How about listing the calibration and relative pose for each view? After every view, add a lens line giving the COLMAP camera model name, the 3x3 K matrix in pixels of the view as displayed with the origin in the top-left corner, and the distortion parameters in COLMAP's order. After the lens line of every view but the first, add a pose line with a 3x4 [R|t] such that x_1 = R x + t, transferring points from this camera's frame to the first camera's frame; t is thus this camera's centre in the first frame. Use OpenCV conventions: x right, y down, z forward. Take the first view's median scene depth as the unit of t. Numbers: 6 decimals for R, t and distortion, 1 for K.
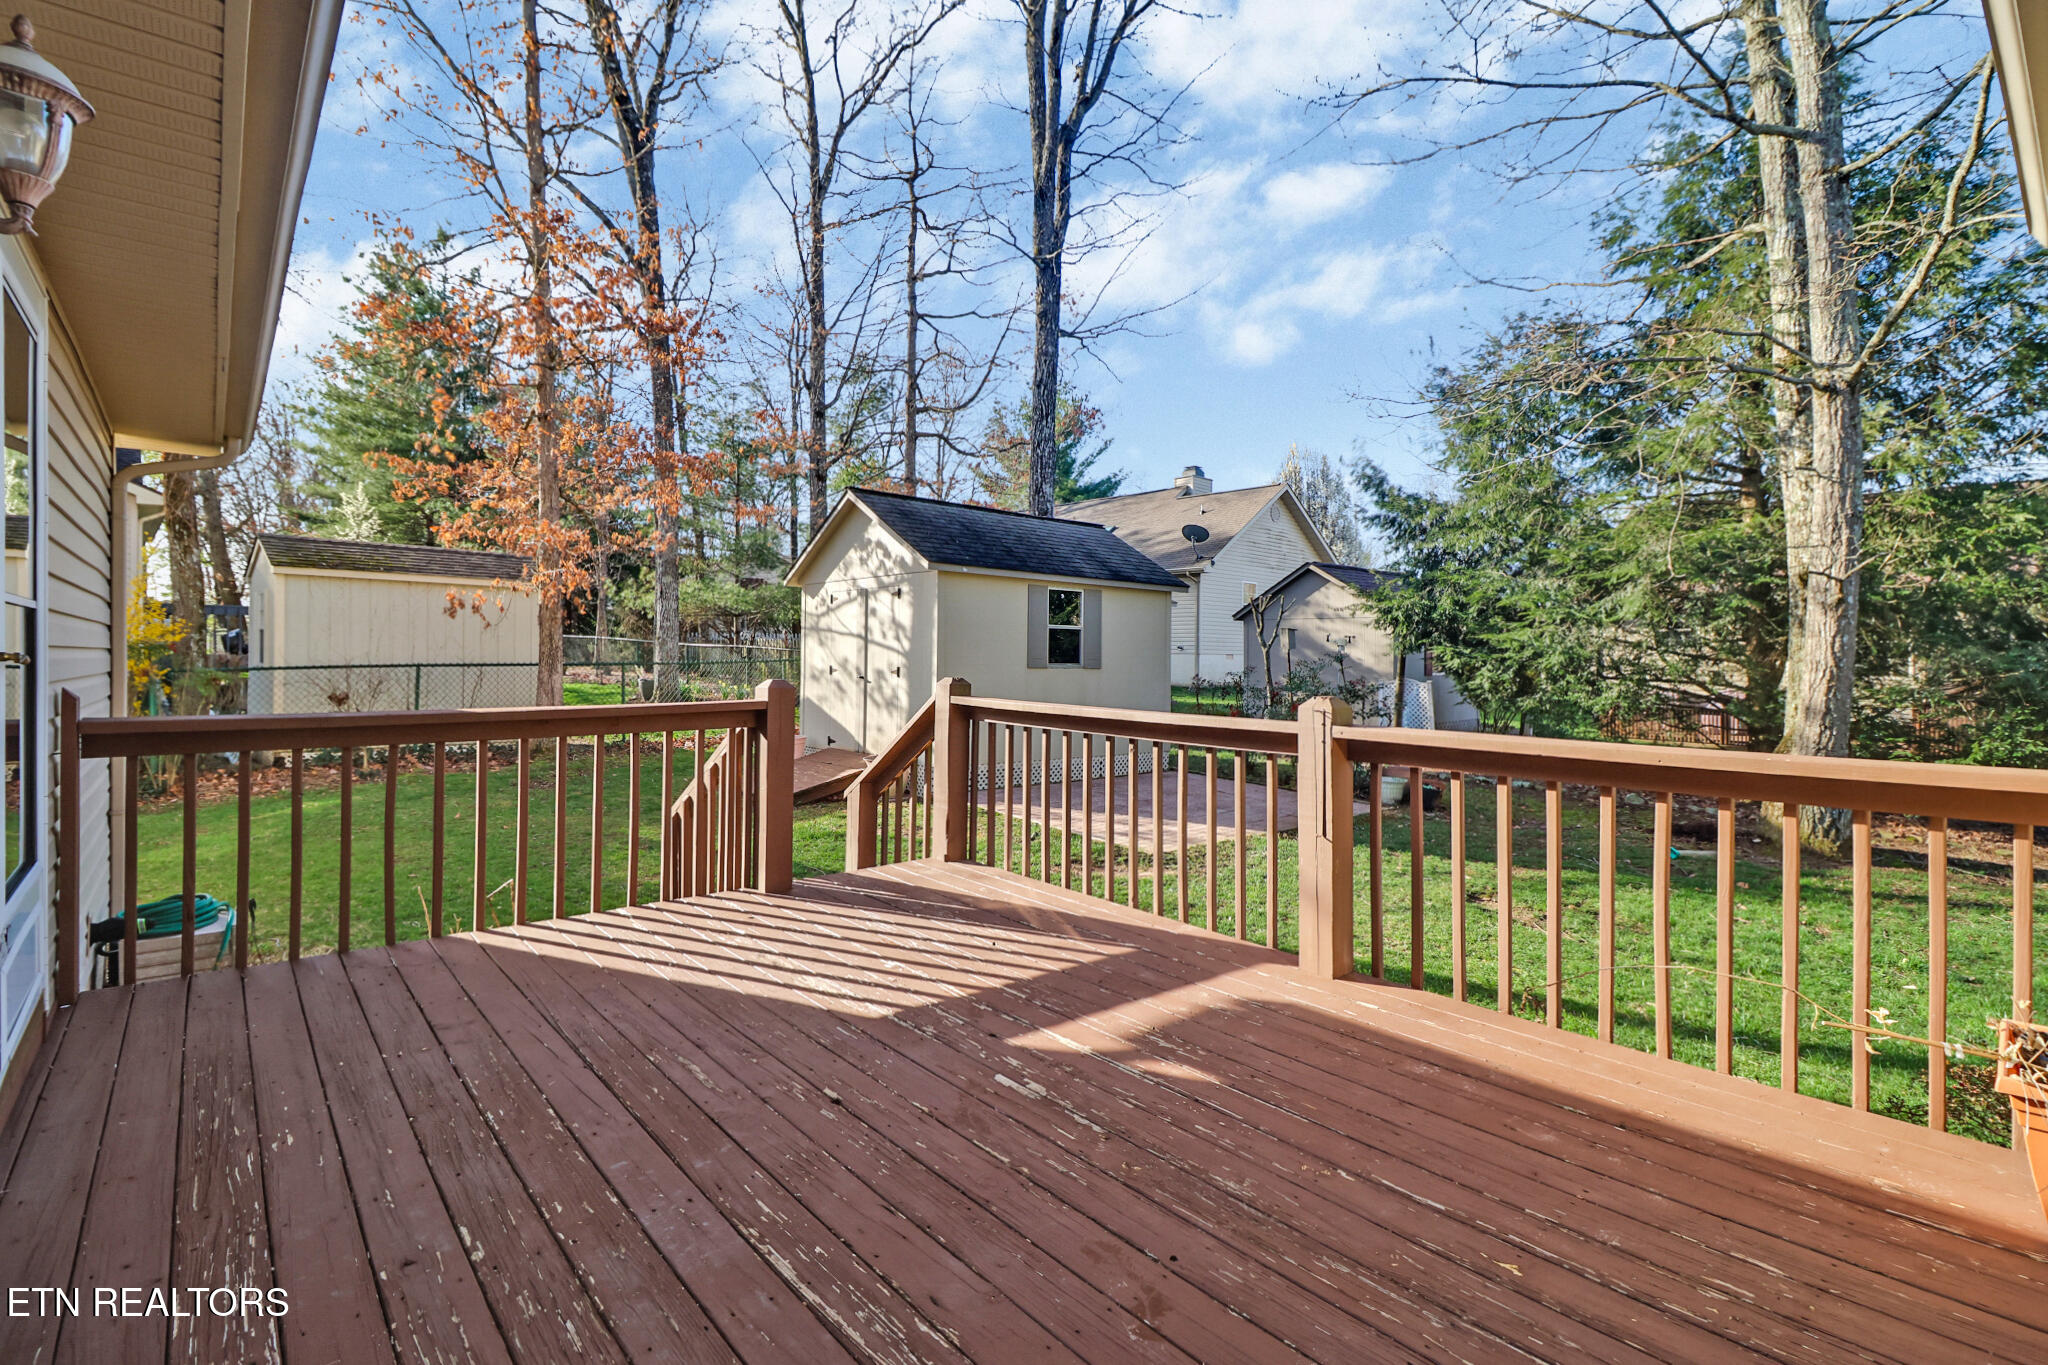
lens RADIAL K [[945.9, 0, 1025.3], [0, 945.9, 667.5], [0, 0, 1]] dist [-0.002668, -0.000156]
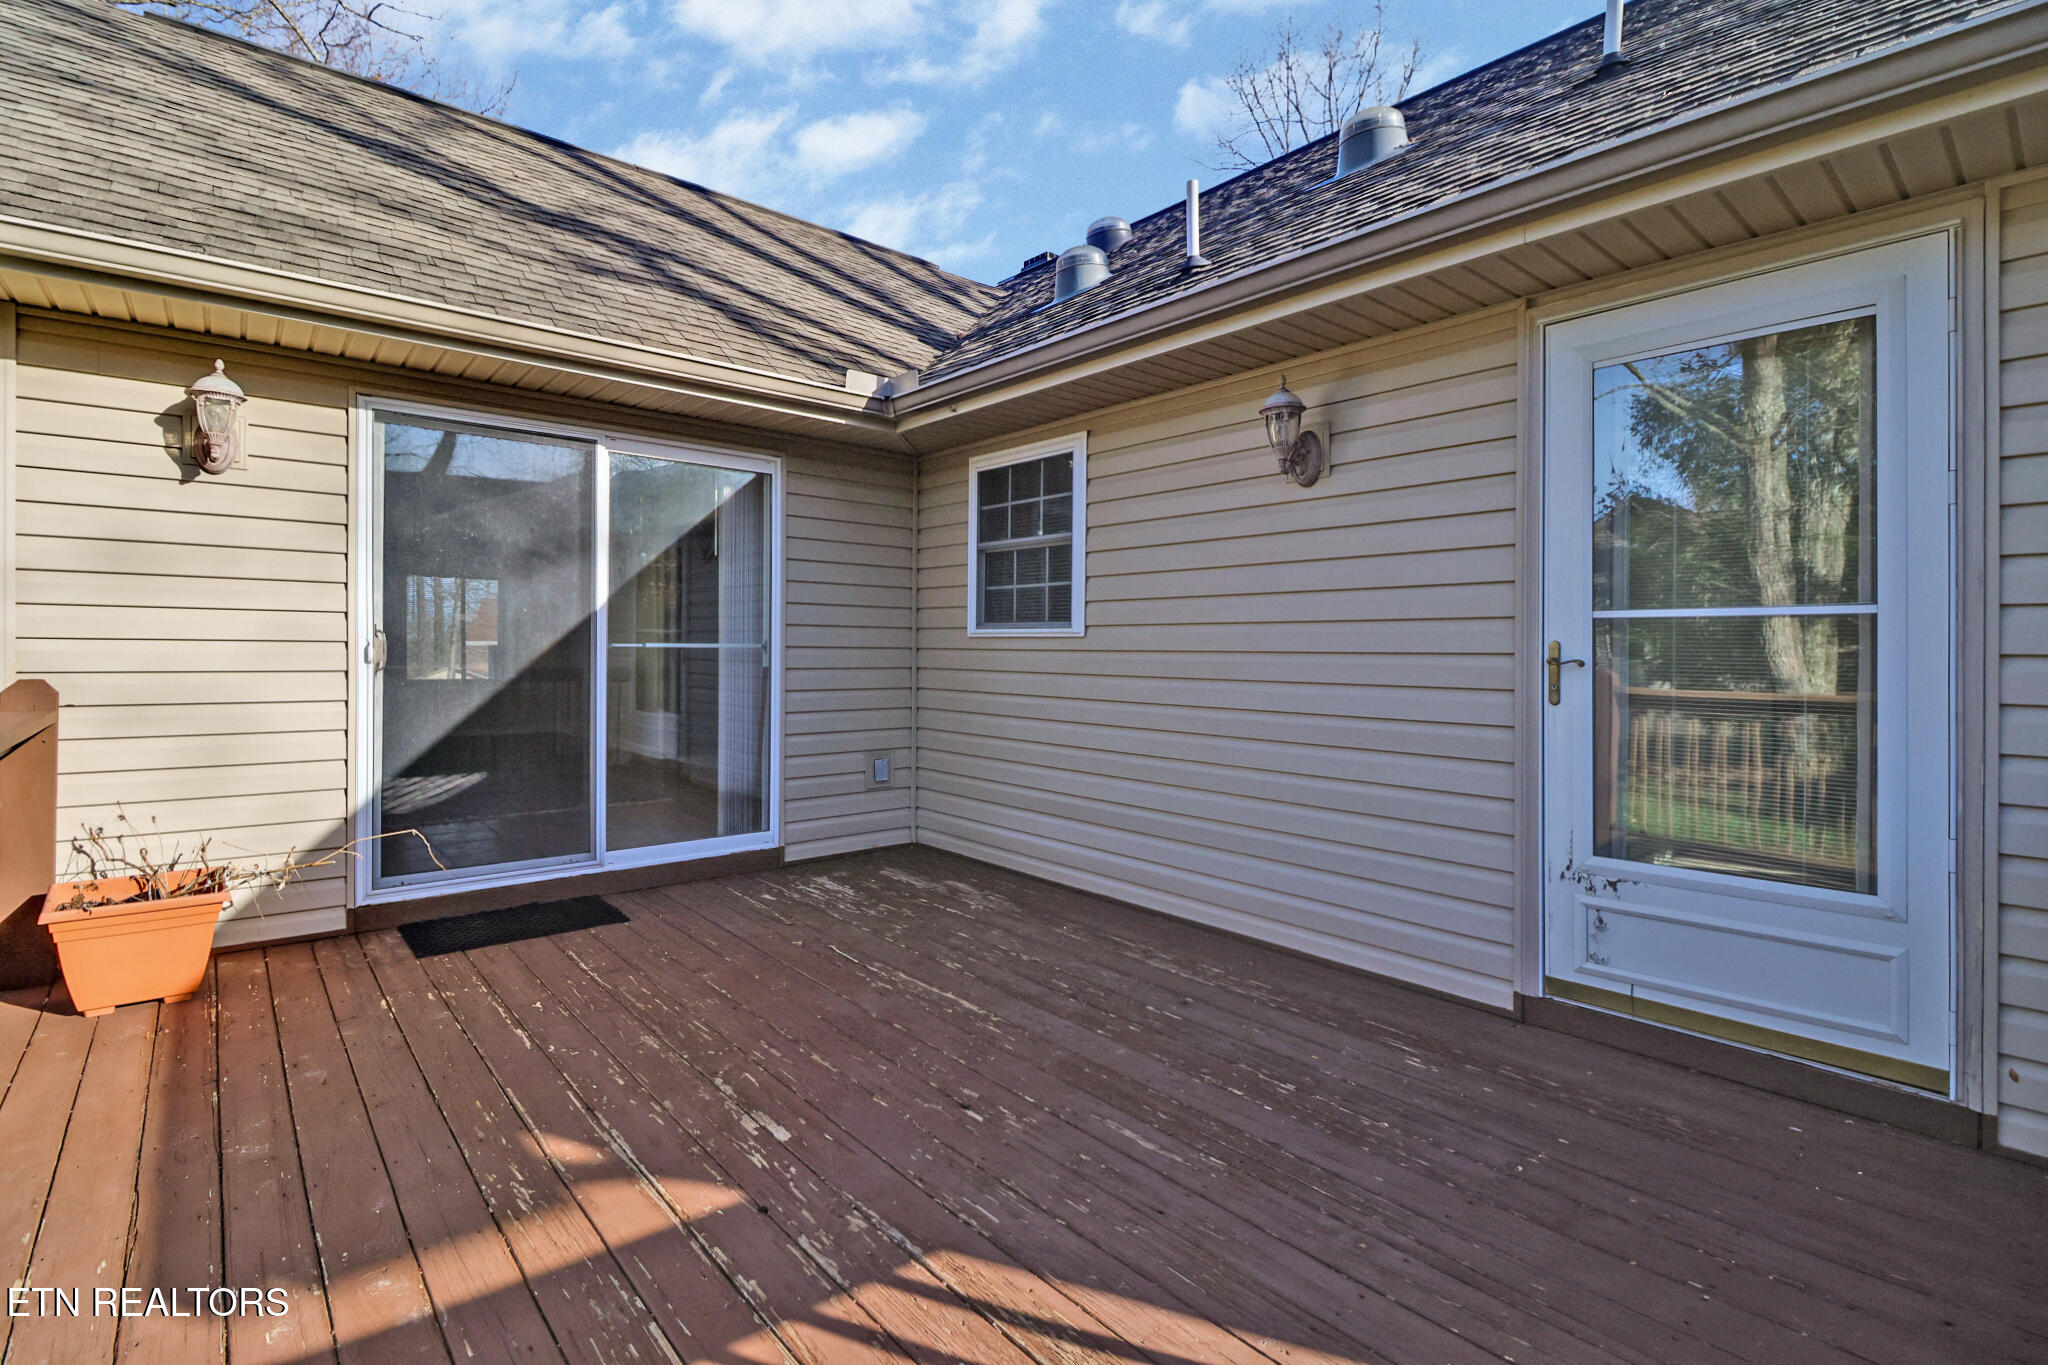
lens RADIAL K [[945.9, 0, 1022.8], [0, 945.9, 661.3], [0, 0, 1]] dist [-0.002668, -0.000156]
pose [[-0.999856, -0.016944, -0.001033, -0.120773], [-0.016962, 0.999647, 0.020460, -0.009499], [0.000686, 0.020475, -0.999790, 0.950679]]
